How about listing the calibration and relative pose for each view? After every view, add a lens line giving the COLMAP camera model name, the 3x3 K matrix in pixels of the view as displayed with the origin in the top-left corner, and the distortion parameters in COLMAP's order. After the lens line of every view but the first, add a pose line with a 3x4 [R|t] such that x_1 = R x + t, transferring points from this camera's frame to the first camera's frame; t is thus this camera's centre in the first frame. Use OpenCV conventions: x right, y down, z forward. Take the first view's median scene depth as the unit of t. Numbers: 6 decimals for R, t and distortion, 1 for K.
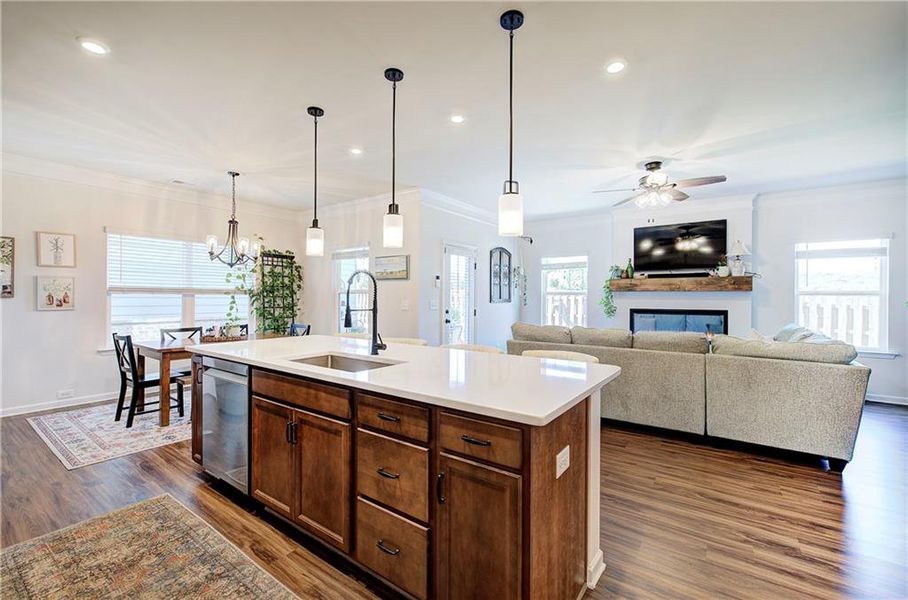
lens RADIAL K [[380.9, 0, 463.8], [0, 380.9, 298.1], [0, 0, 1]] dist [0.000362, 0.000022]
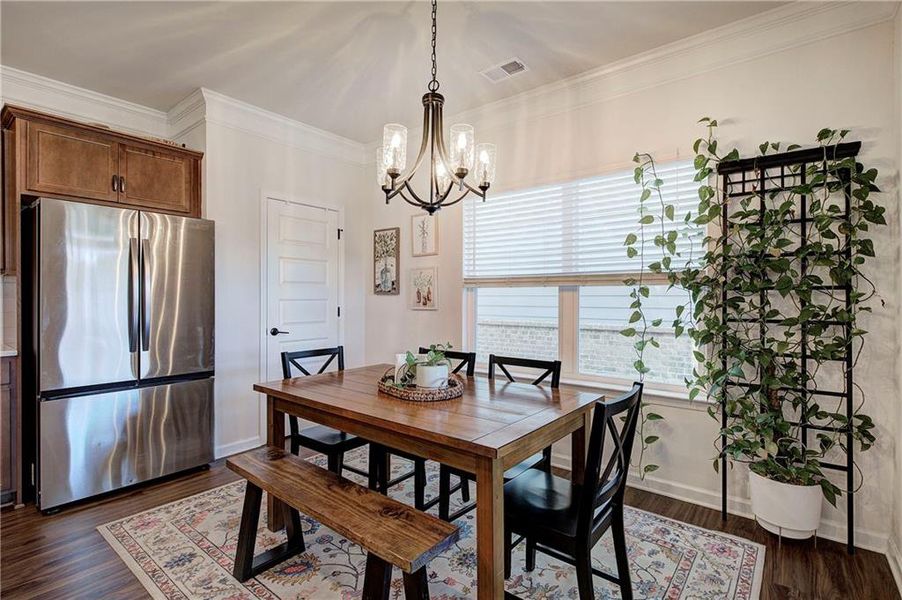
lens RADIAL K [[428.0, 0, 448.5], [0, 428.0, 296.6], [0, 0, 1]] dist [-0.000782, -0.000202]
pose [[-0.070013, -0.006609, -0.997524, -0.143102], [-0.002201, 0.999977, -0.006470, 0.008006], [0.997544, 0.001743, -0.070026, 0.925060]]
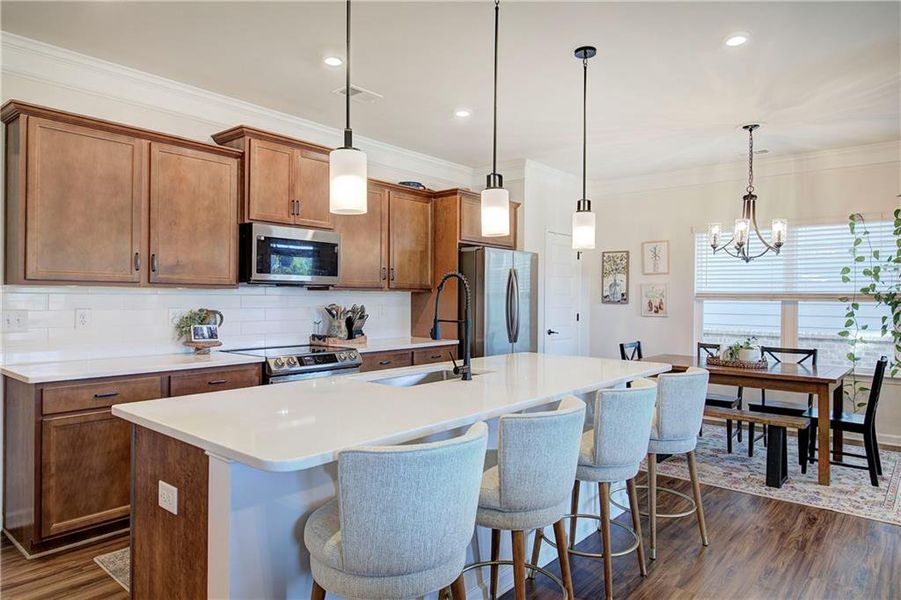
lens RADIAL K [[561.6, 0, 448.0], [0, 561.6, 294.7], [0, 0, 1]] dist [0.029974, -0.023656]
pose [[-0.097203, -0.009679, -0.995218, 0.413548], [-0.009226, 0.999919, -0.008824, -0.006865], [0.995222, 0.008324, -0.097284, 0.491283]]
